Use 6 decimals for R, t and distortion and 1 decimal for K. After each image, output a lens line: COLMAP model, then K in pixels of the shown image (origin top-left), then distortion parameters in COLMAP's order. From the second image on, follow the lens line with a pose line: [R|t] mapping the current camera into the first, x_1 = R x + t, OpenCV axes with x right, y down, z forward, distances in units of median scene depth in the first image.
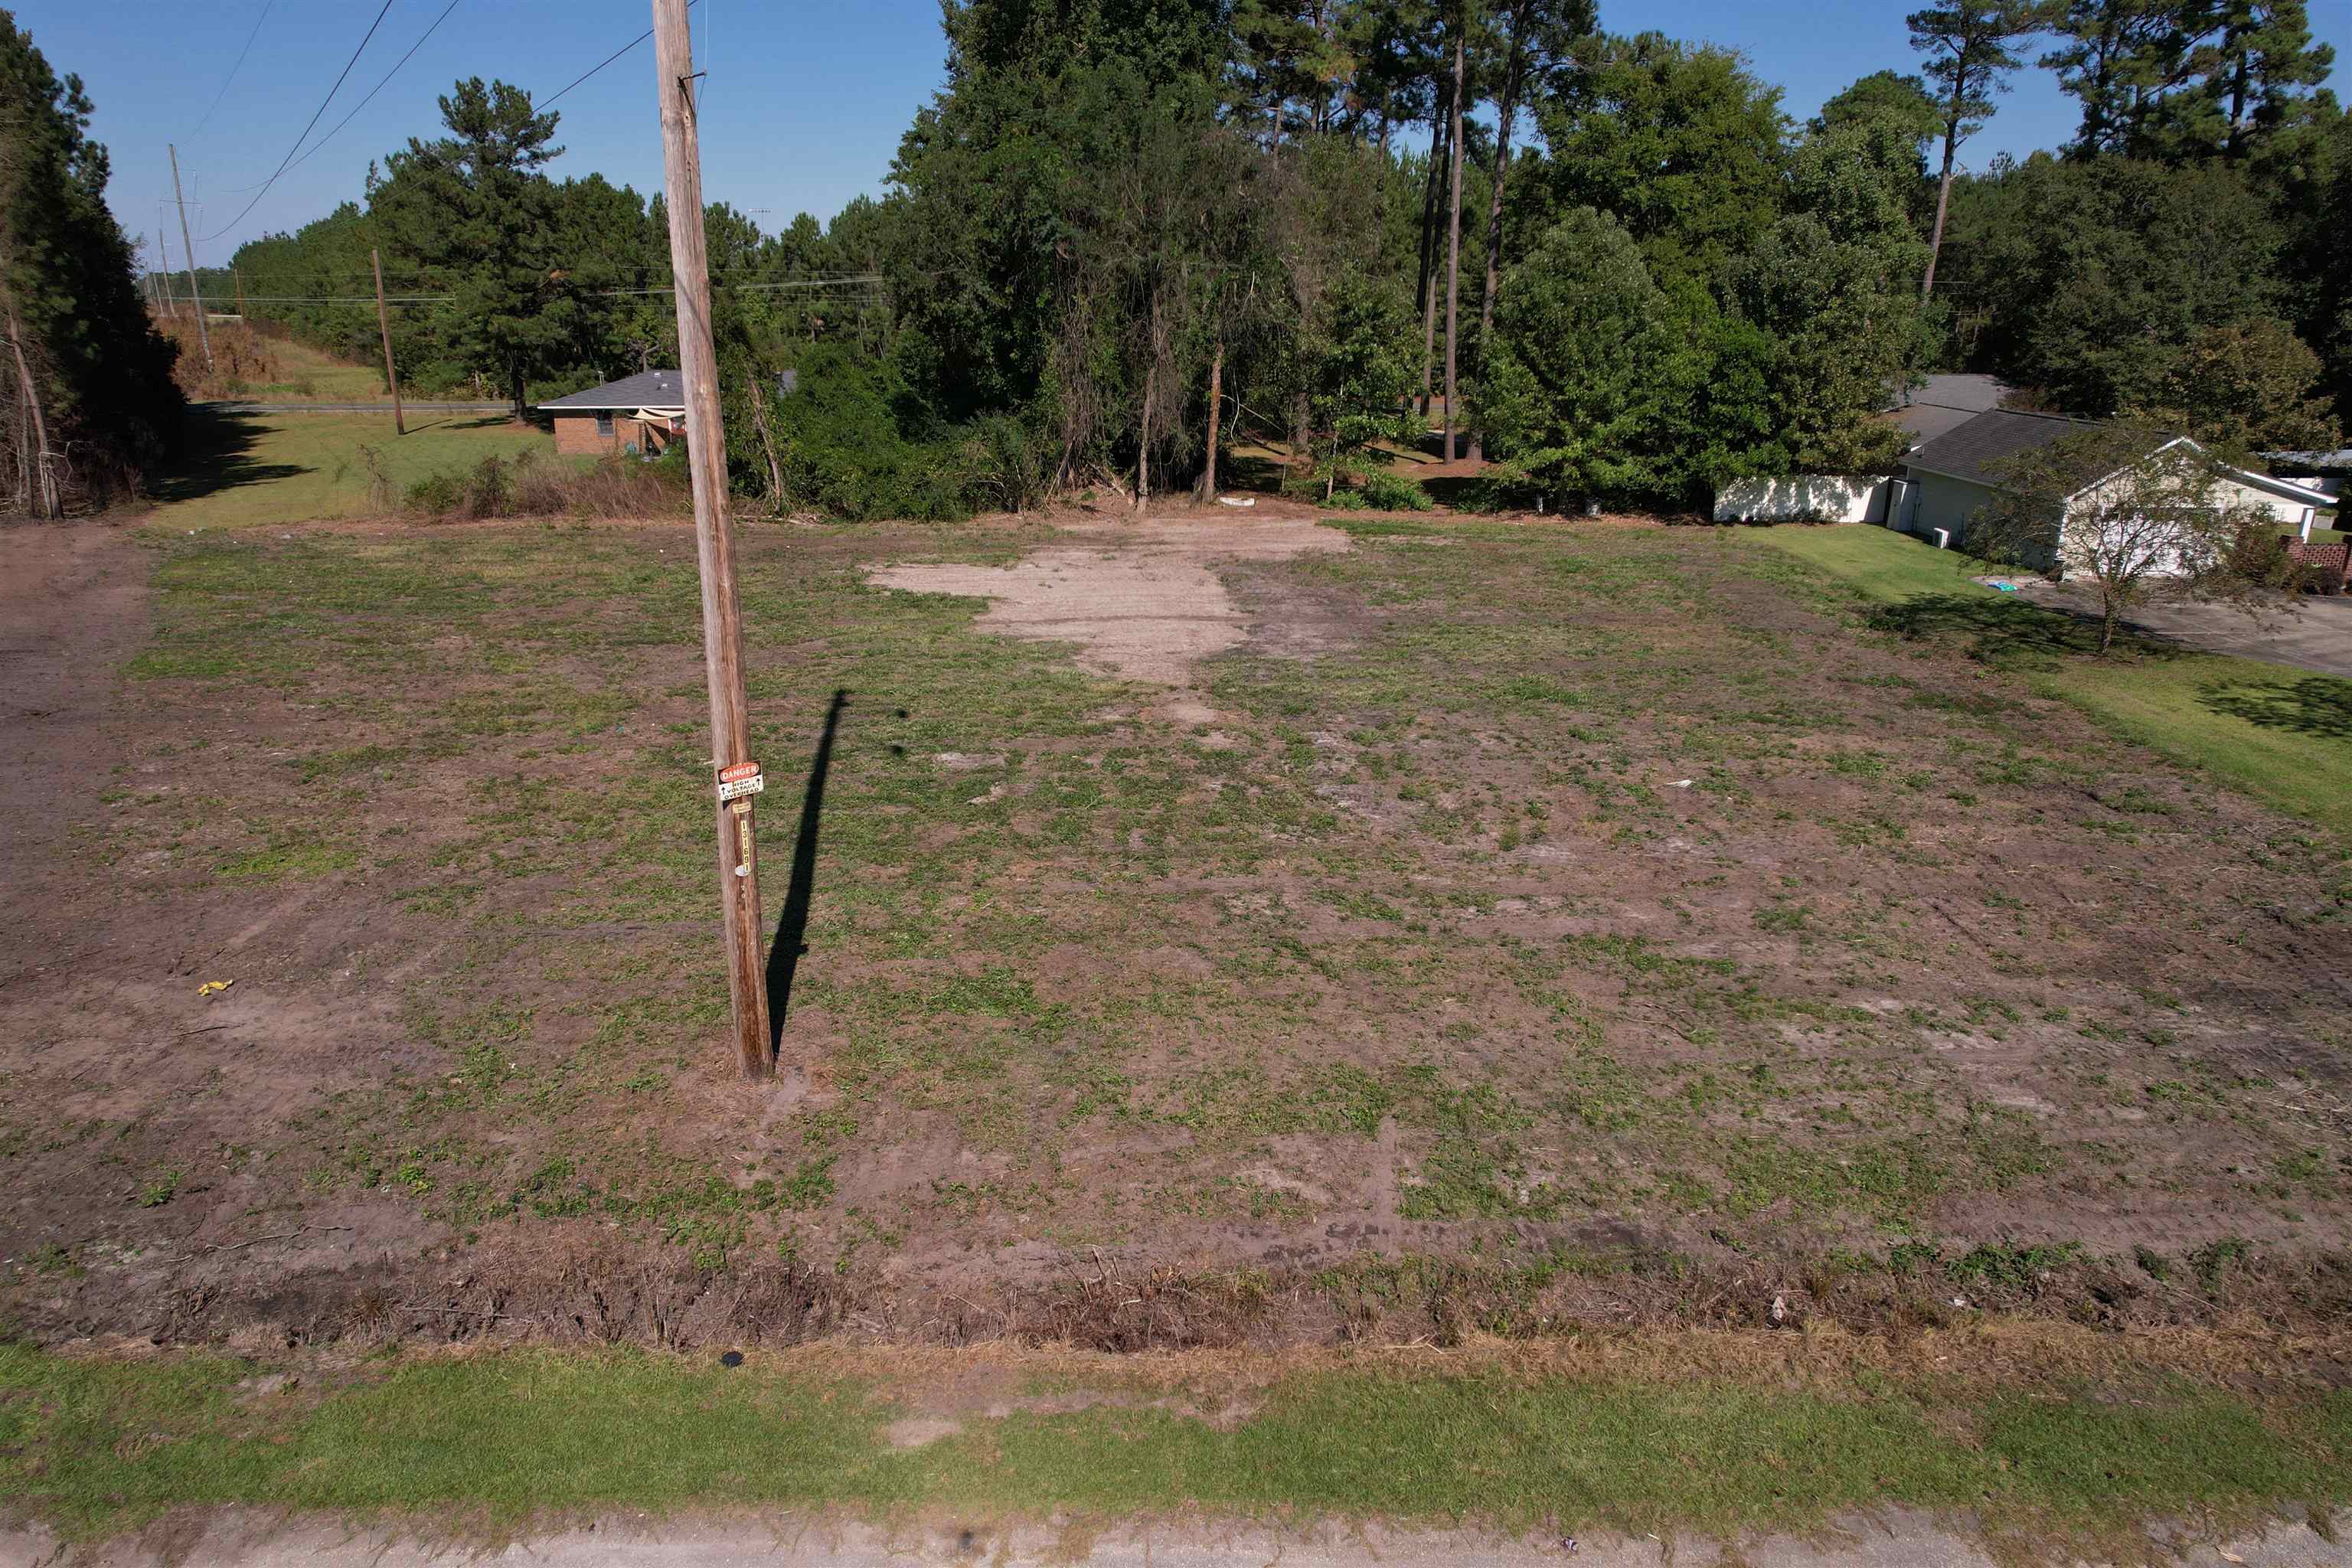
lens RADIAL K [[1499.2, 0, 1178.6], [0, 1499.2, 781.6], [0, 0, 1]] dist [-0.075291, 0.067496]
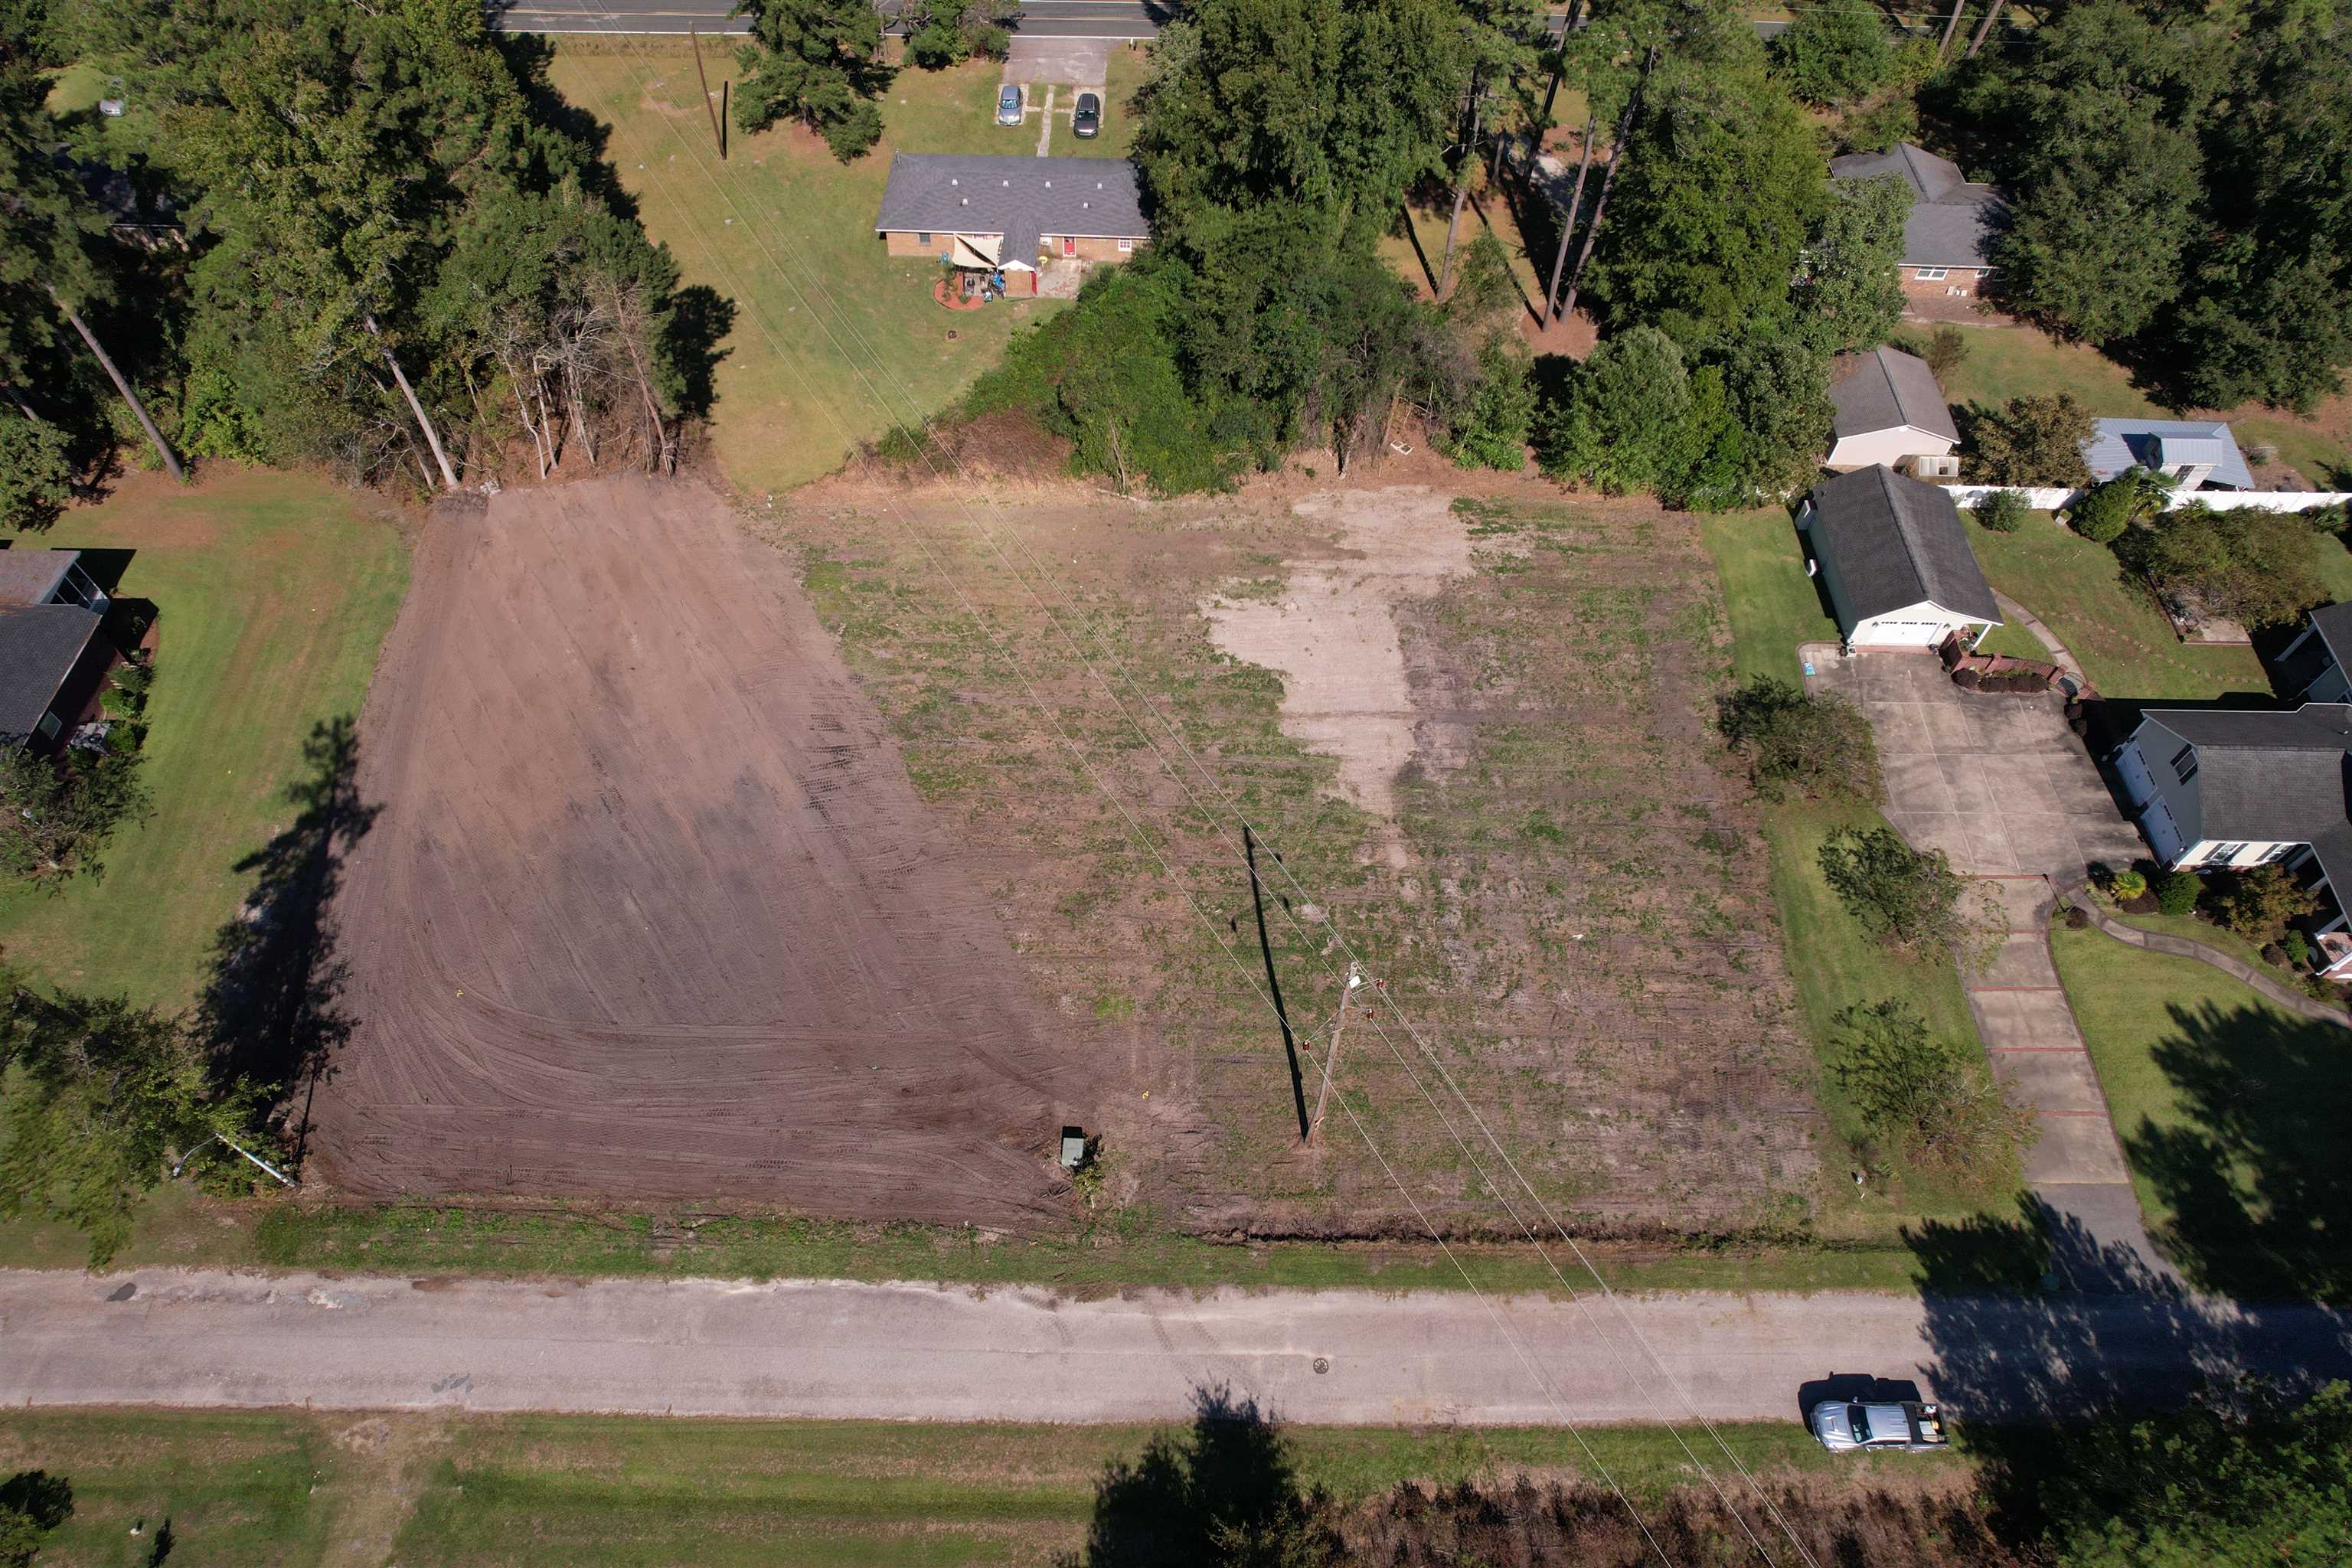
lens RADIAL K [[1499.2, 0, 1175.3], [0, 1499.2, 779.6], [0, 0, 1]] dist [-0.075291, 0.067496]
pose [[0.999674, 0.025147, -0.004389, -0.200567], [-0.017476, 0.799529, 0.600373, -0.936064], [0.018607, -0.600100, 0.799708, -0.516349]]
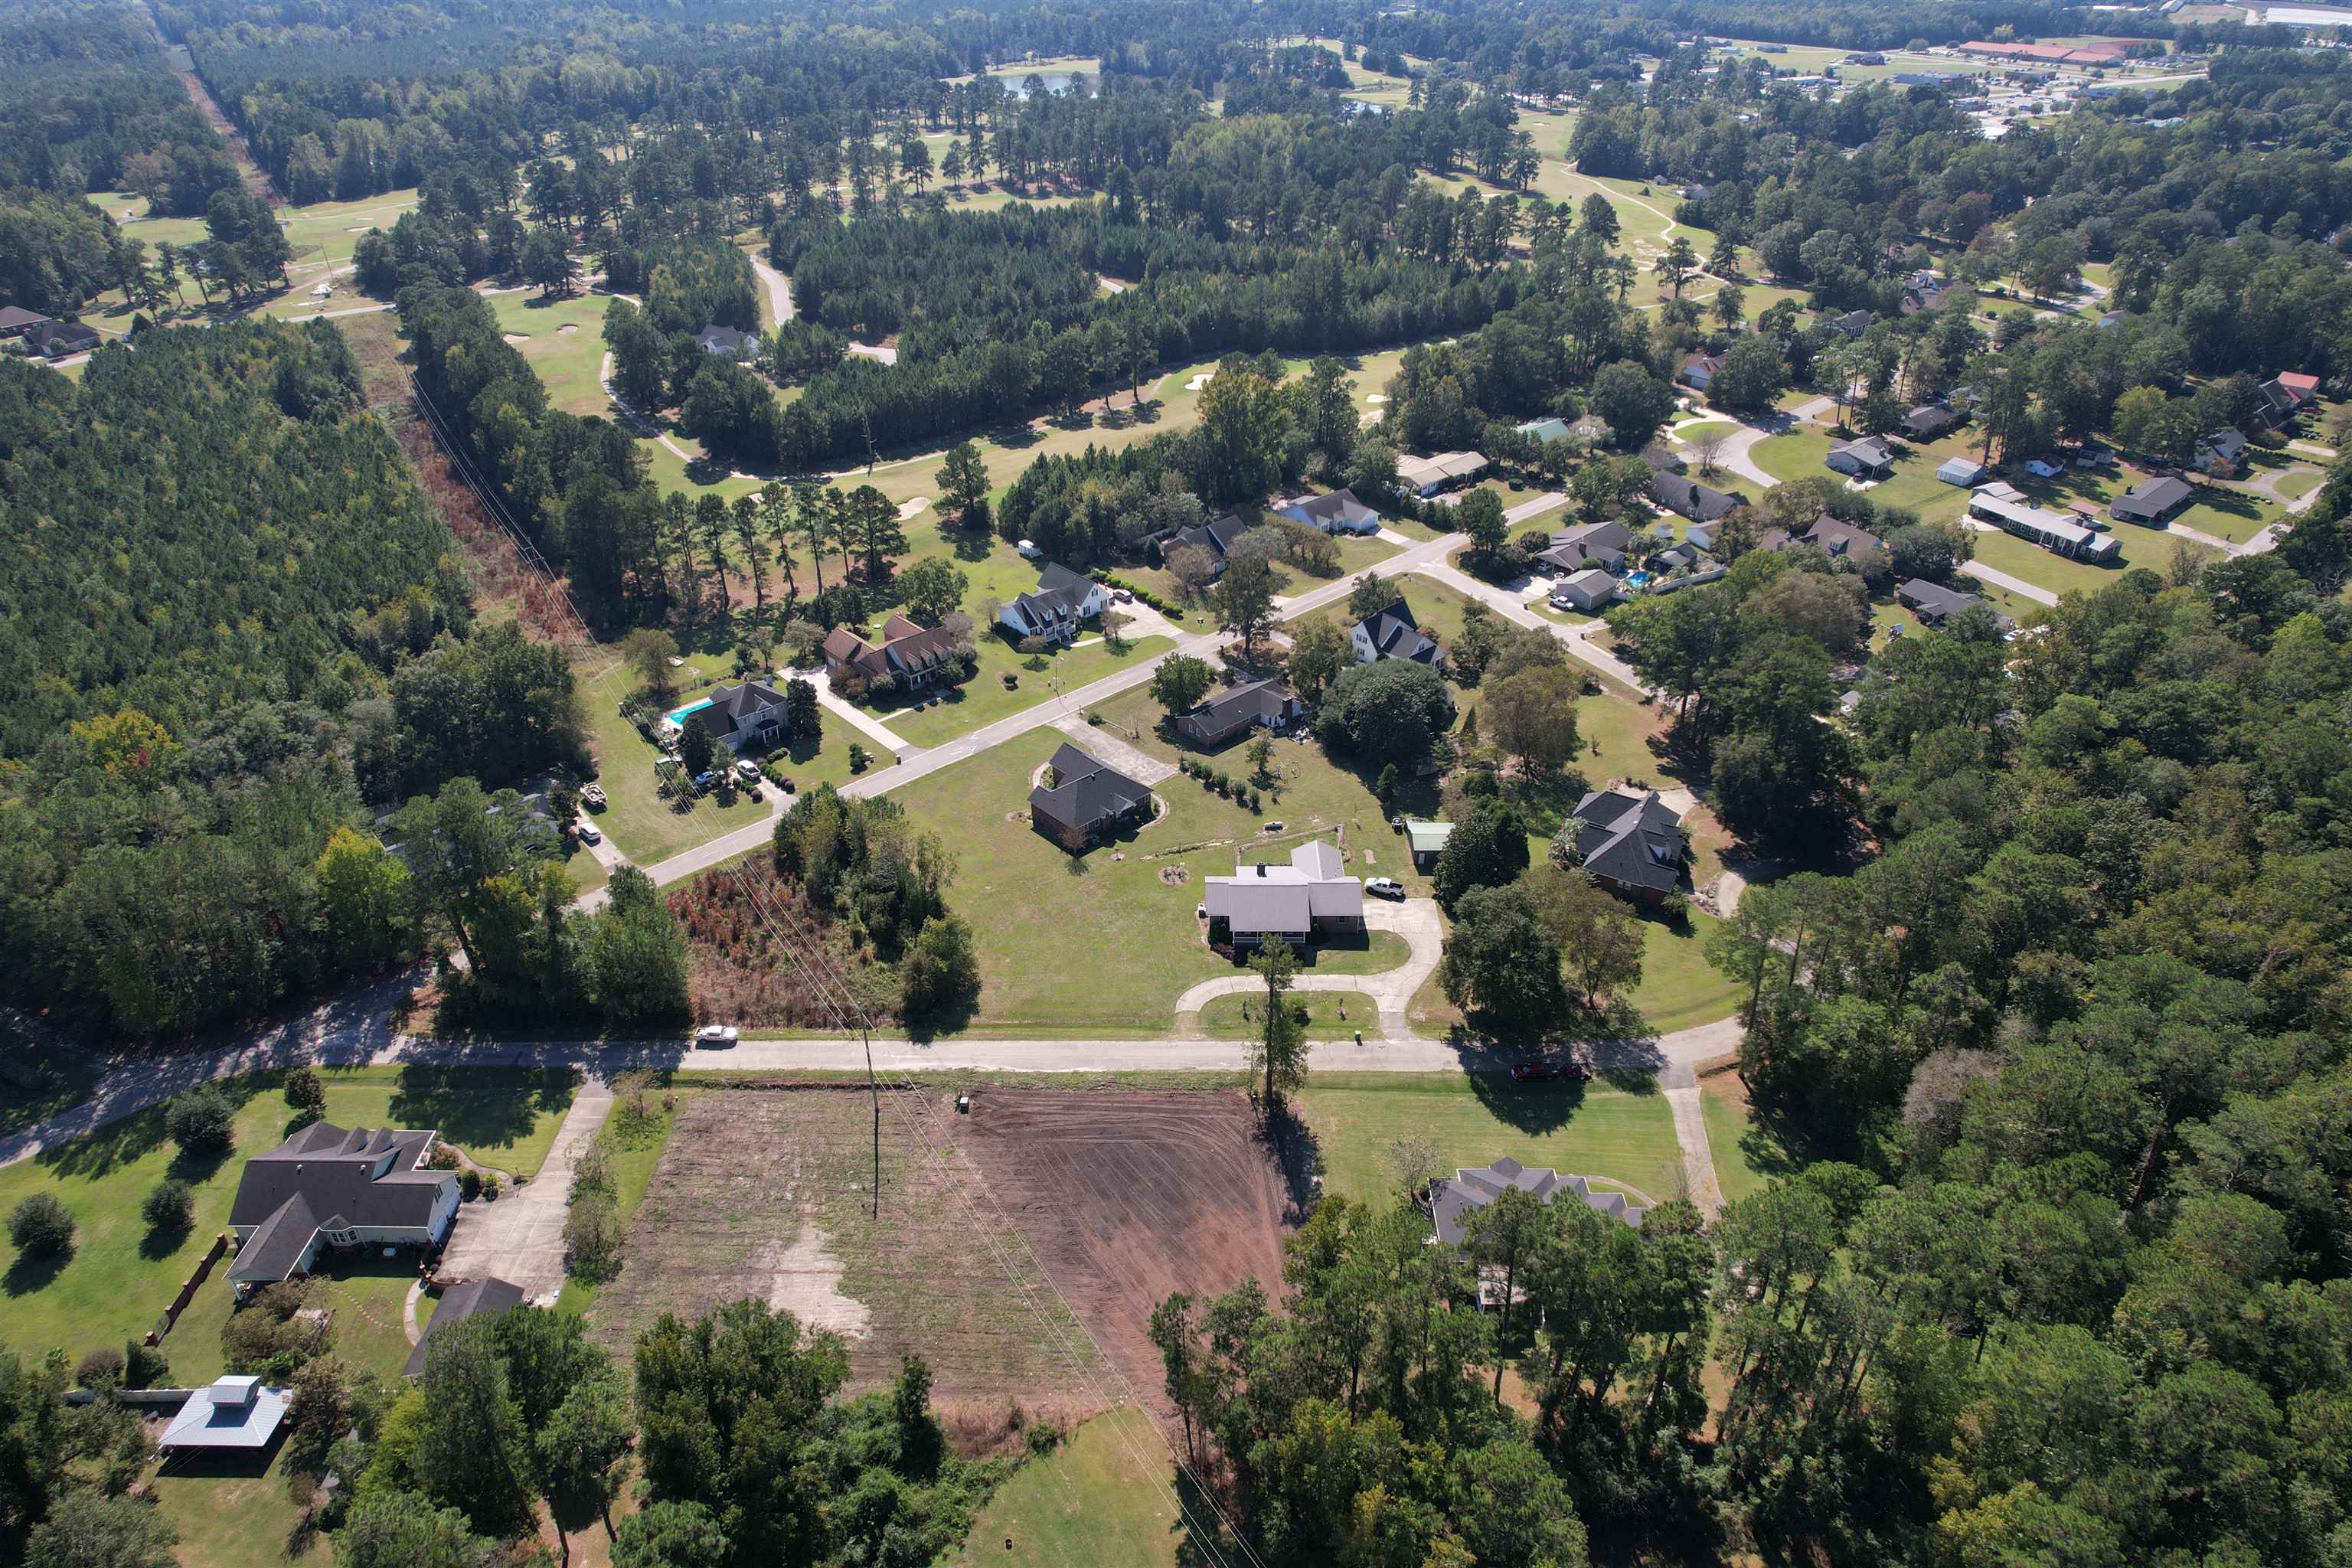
lens RADIAL K [[1499.2, 0, 1178.0], [0, 1499.2, 778.3], [0, 0, 1]] dist [-0.075291, 0.067496]
pose [[-0.999830, -0.013592, 0.012464, -0.795749], [0.000799, 0.643302, 0.765613, -2.991477], [-0.018424, 0.765492, -0.643181, 1.881573]]
